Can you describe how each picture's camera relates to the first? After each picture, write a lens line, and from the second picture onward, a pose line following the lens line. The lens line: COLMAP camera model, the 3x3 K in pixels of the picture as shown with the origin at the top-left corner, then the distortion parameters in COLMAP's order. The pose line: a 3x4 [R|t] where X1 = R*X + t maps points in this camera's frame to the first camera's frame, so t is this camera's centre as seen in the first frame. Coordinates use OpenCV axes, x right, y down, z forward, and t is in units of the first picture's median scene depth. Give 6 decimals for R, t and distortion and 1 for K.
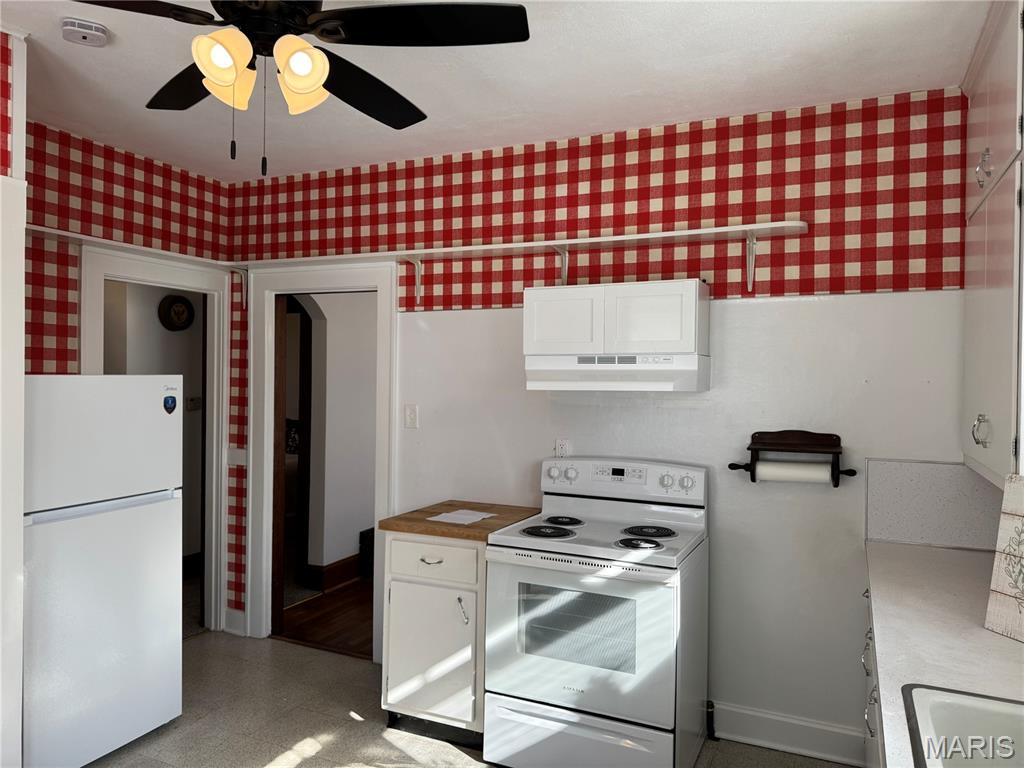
lens RADIAL K [[774.9, 0, 511.5], [0, 774.9, 367.0], [0, 0, 1]] dist [0.066940, -0.007381]
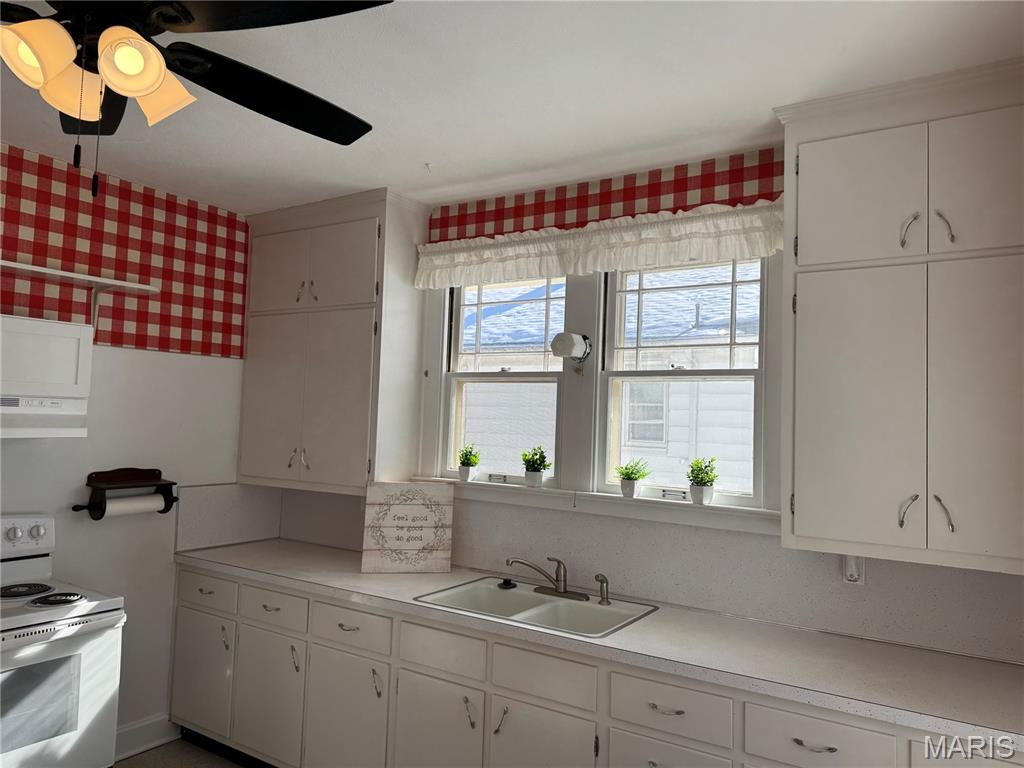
lens RADIAL K [[727.8, 0, 512.0], [0, 727.8, 384.0], [0, 0, 1]] dist [0.040545, -0.003885]
pose [[0.174205, 0.054518, 0.983199, -0.614823], [-0.027787, 0.998341, -0.050435, -0.001663], [-0.984317, -0.018534, 0.175431, 0.294040]]
